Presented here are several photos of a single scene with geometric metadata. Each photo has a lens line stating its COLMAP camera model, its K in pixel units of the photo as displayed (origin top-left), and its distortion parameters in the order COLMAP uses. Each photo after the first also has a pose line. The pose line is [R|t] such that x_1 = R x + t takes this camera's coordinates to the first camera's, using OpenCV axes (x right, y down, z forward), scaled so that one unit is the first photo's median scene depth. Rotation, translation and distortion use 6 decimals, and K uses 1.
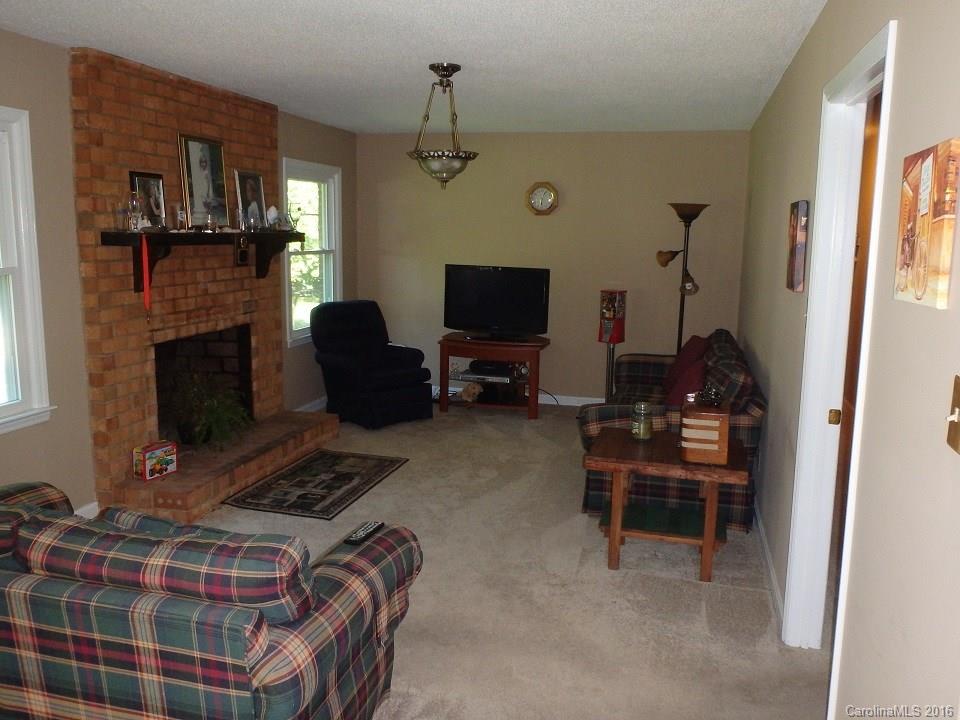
lens RADIAL K [[793.3, 0, 465.1], [0, 793.3, 343.7], [0, 0, 1]] dist [-0.035614, 0.019594]
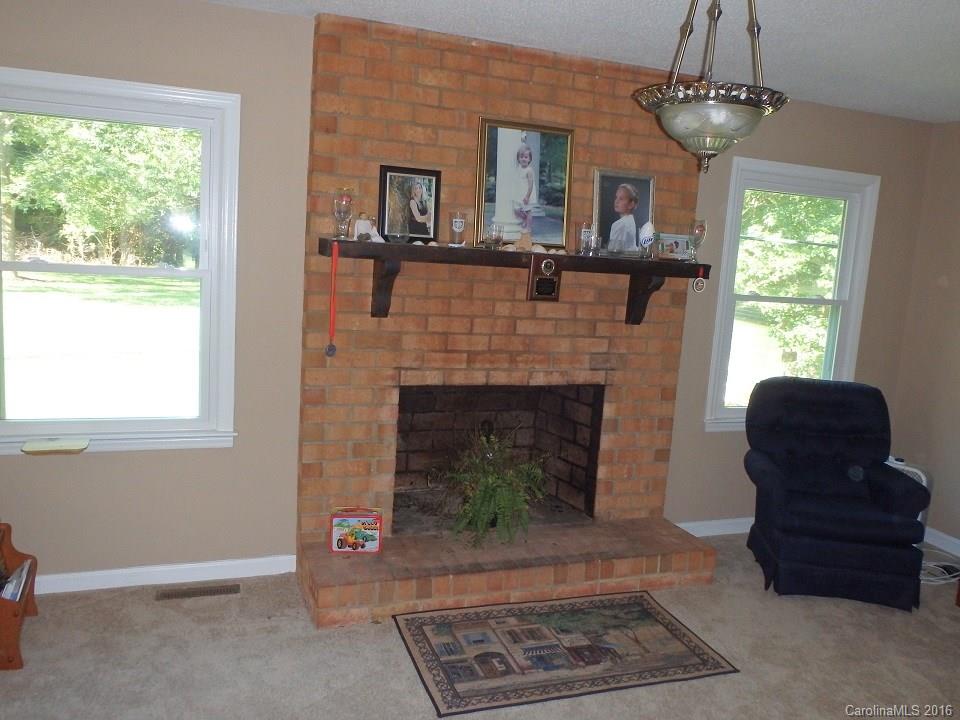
lens RADIAL K [[793.3, 0, 462.3], [0, 793.3, 345.2], [0, 0, 1]] dist [-0.035614, 0.019594]
pose [[0.588532, 0.137621, -0.796675, 0.251959], [-0.176211, 0.983550, 0.039730, -0.077065], [0.789038, 0.117000, 0.603101, 0.537681]]
